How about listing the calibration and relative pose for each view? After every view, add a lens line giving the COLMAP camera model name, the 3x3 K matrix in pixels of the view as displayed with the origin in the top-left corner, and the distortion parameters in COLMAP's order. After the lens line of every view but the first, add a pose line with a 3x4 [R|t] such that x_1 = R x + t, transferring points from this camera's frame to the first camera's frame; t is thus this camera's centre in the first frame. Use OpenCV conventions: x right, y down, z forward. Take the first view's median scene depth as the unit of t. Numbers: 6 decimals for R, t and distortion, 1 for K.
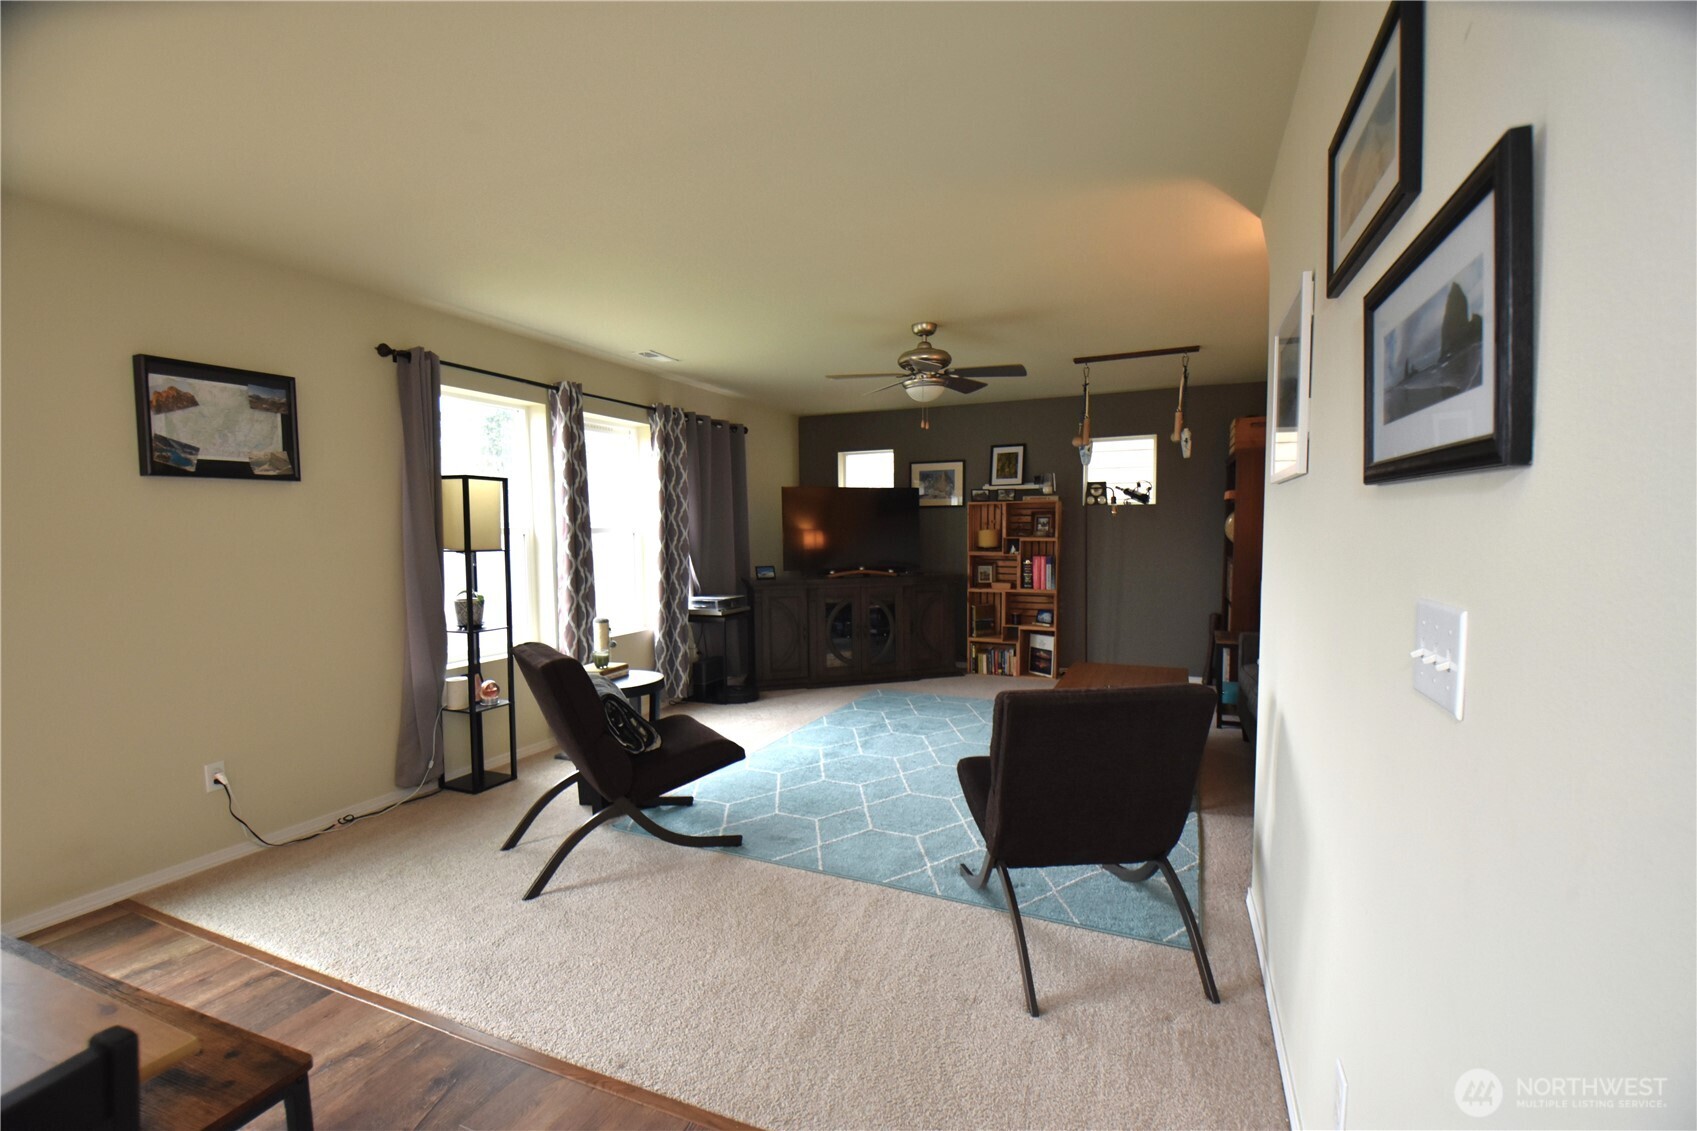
lens RADIAL K [[782.0, 0, 848.5], [0, 782.0, 565.5], [0, 0, 1]] dist [0.000201, -0.020577]
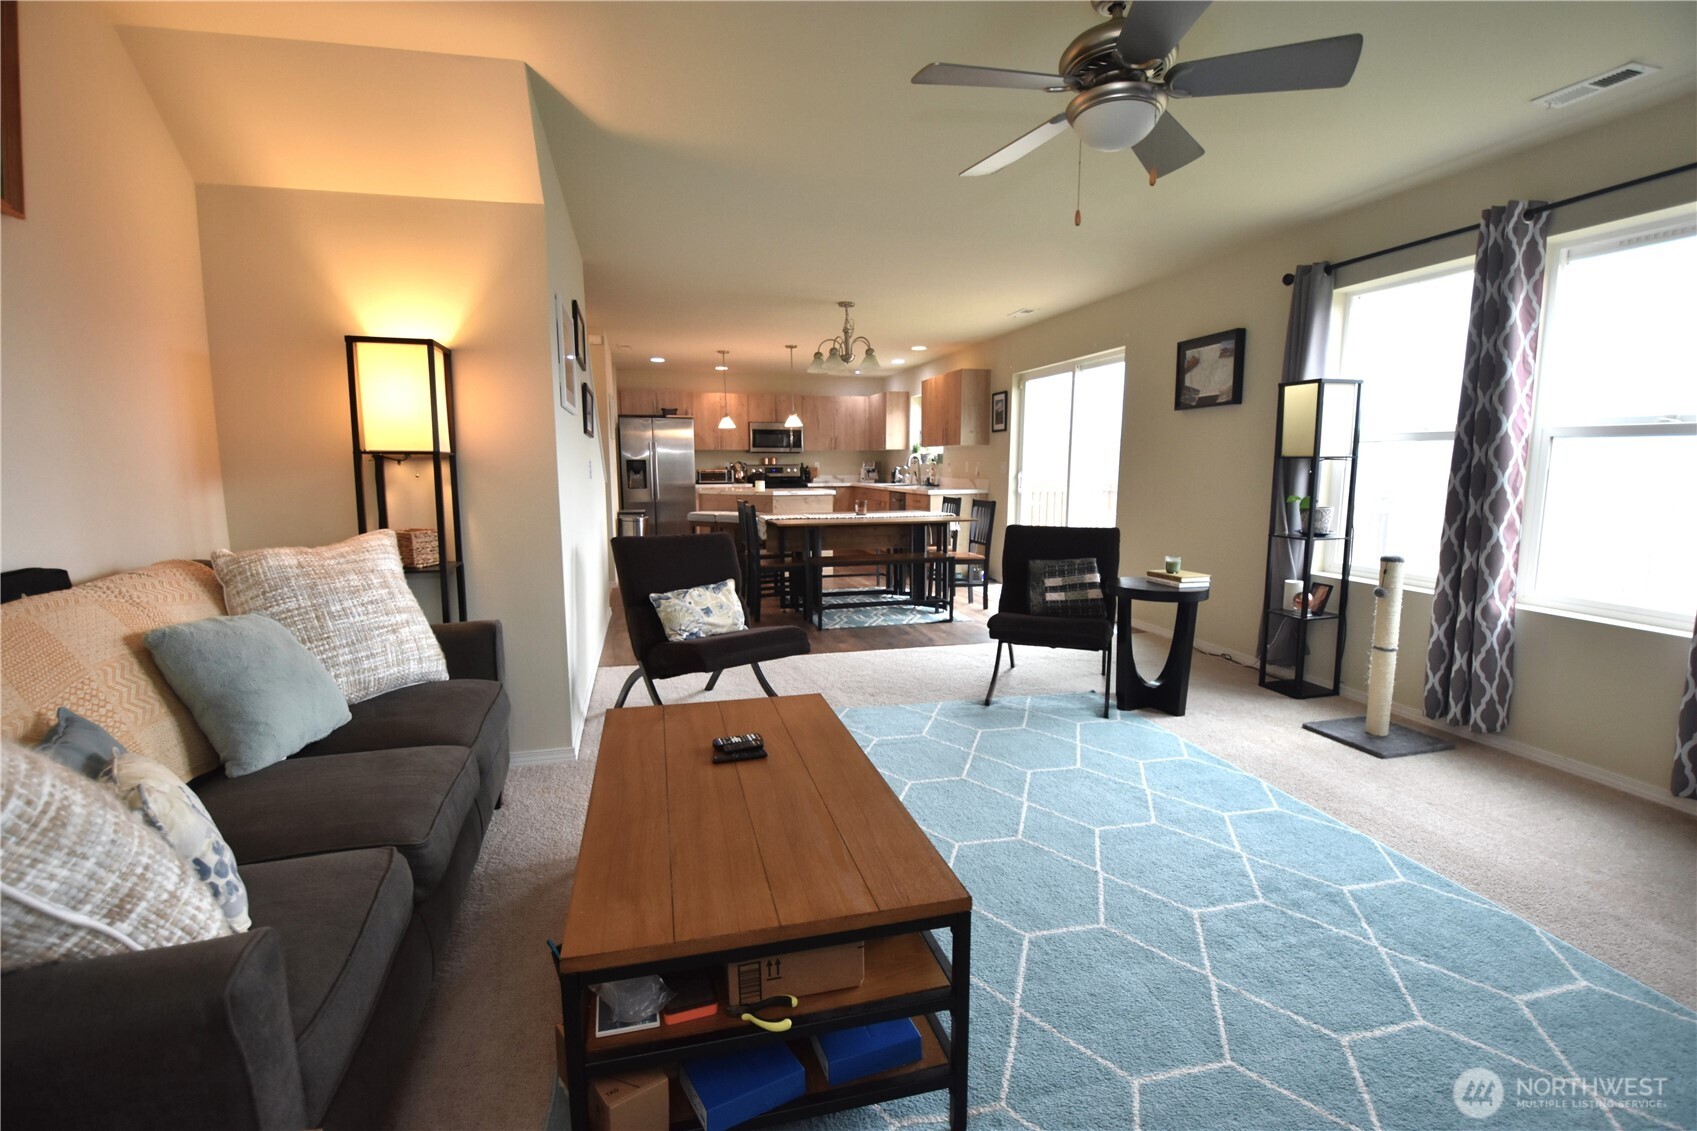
lens RADIAL K [[782.0, 0, 848.5], [0, 782.0, 565.5], [0, 0, 1]] dist [0.000201, -0.020577]
pose [[-0.795787, 0.097133, -0.597736, 0.410553], [-0.021060, 0.982016, 0.187617, -0.042669], [0.605210, 0.161892, -0.779430, 0.999385]]
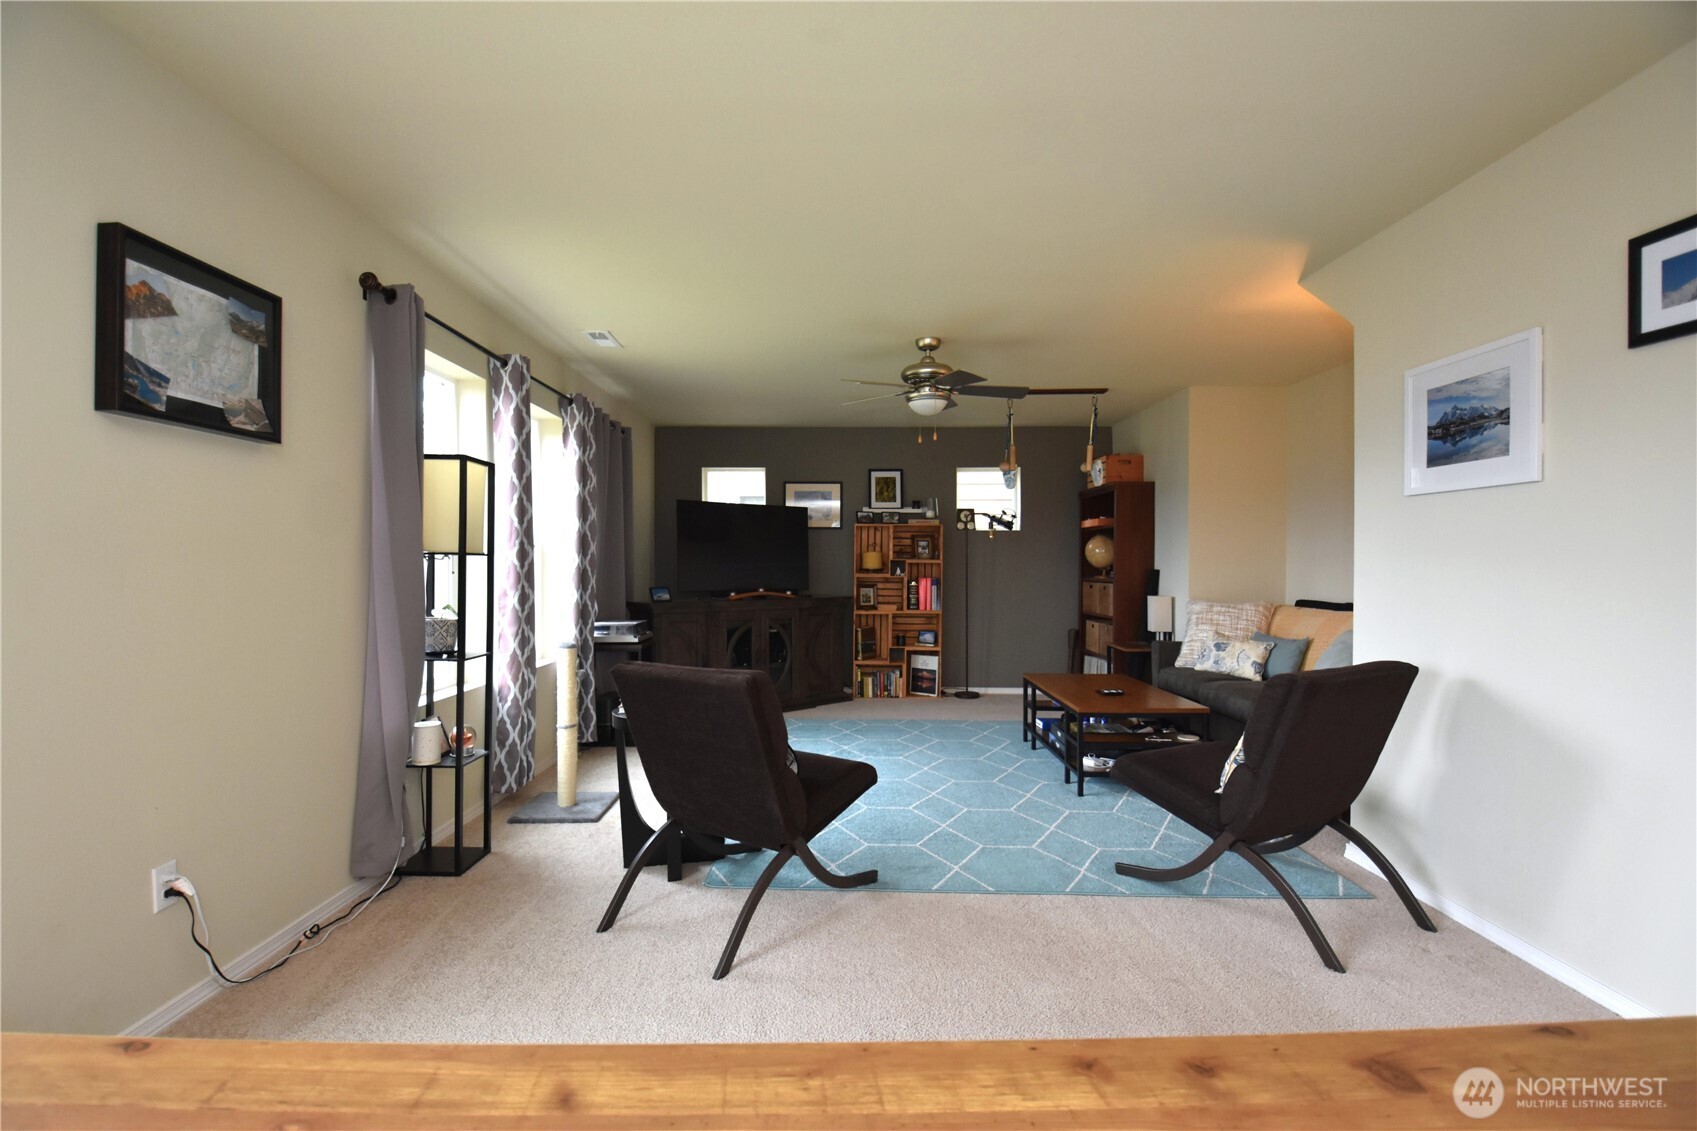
lens RADIAL K [[799.2, 0, 850.0], [0, 799.2, 548.9], [0, 0, 1]] dist [-0.021938, -0.001100]
pose [[0.917500, 0.019739, 0.397247, -0.299322], [0.007506, 0.997731, -0.066912, 0.022149], [-0.397666, 0.064373, 0.915269, 0.086895]]
